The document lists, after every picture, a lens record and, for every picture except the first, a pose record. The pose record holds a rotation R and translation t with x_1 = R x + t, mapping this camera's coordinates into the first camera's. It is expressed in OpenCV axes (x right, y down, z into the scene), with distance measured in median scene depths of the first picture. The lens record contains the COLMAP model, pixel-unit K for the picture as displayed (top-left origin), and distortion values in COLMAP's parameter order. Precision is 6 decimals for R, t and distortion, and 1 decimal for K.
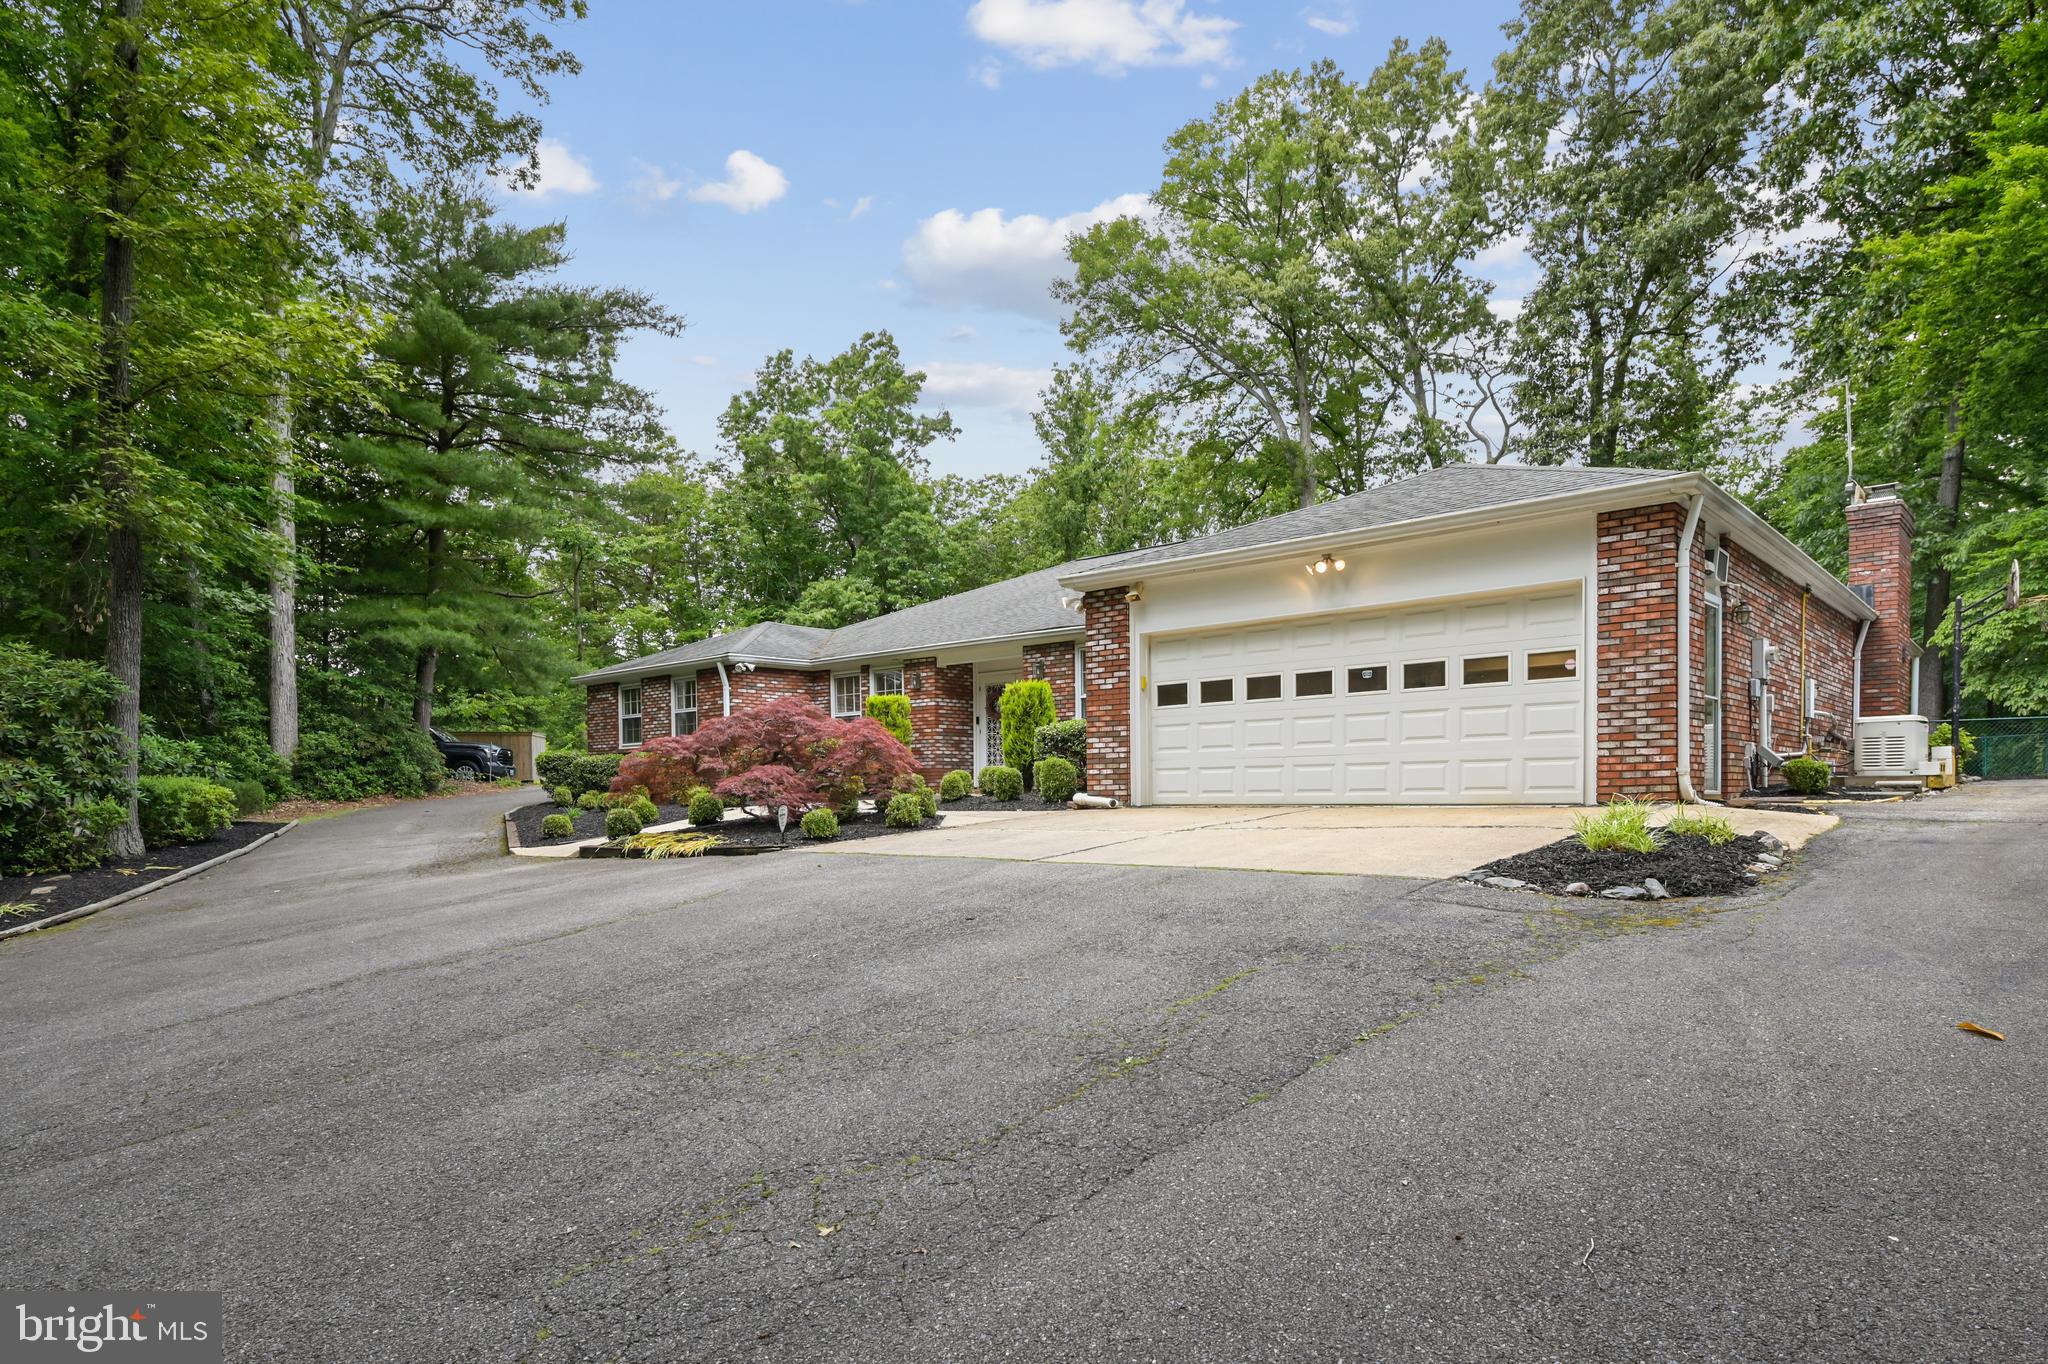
lens RADIAL K [[1187.8, 0, 1023.9], [0, 1187.8, 835.3], [0, 0, 1]] dist [0.006261, 0.000804]
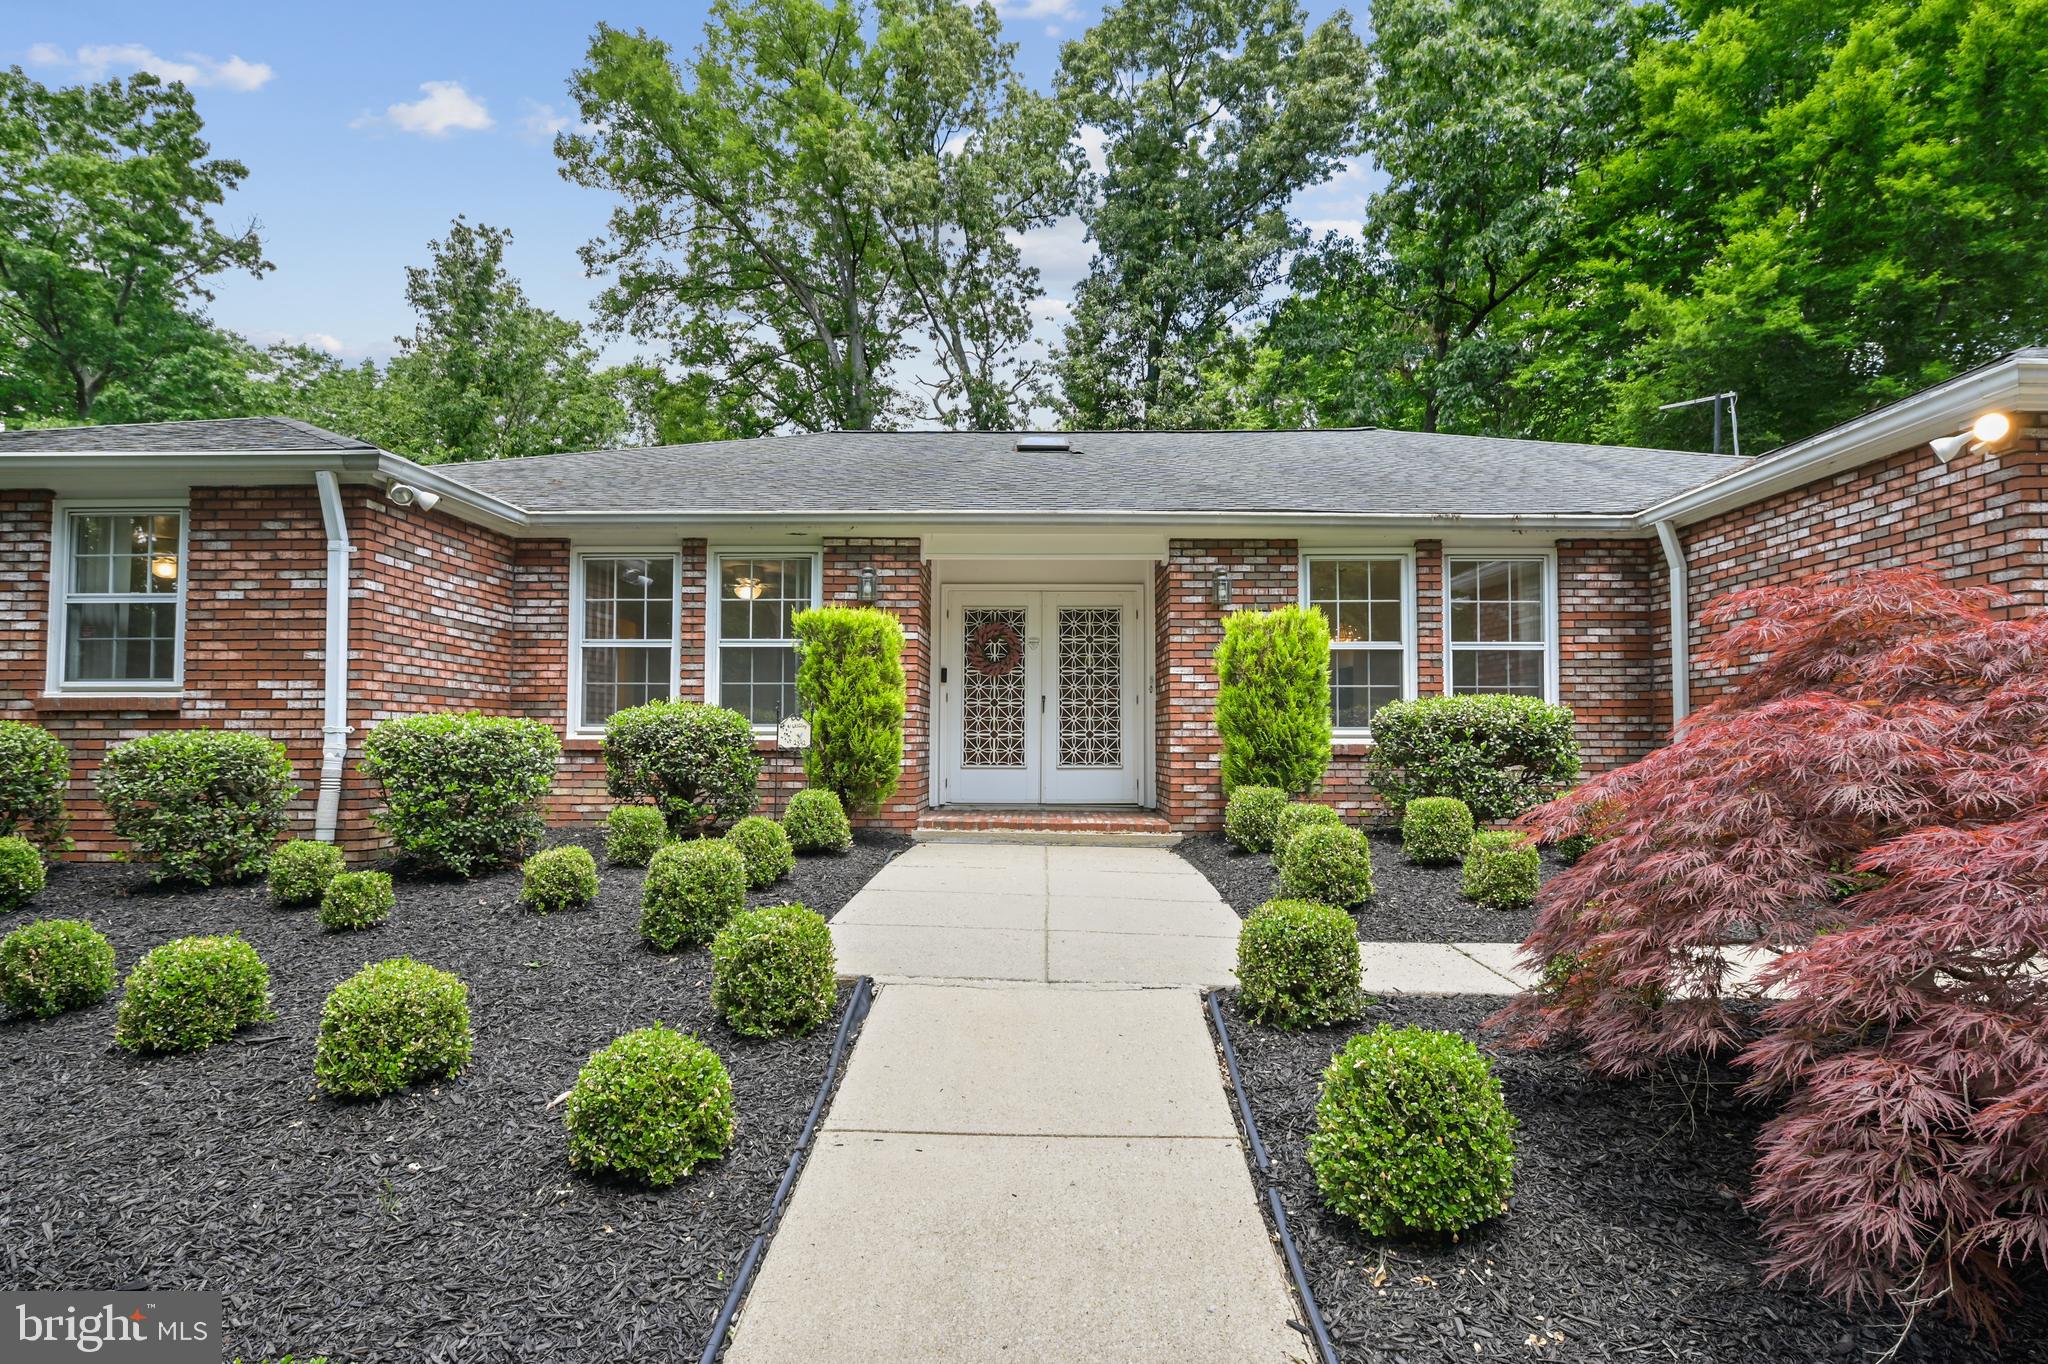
lens RADIAL K [[1015.9, 0, 1019.2], [0, 1015.9, 740.5], [0, 0, 1]] dist [-0.003642, -0.001118]
pose [[0.766458, 0.013325, 0.642156, -0.327233], [0.008413, 0.999491, -0.030781, -0.061425], [-0.642239, 0.028994, 0.765956, 0.718826]]
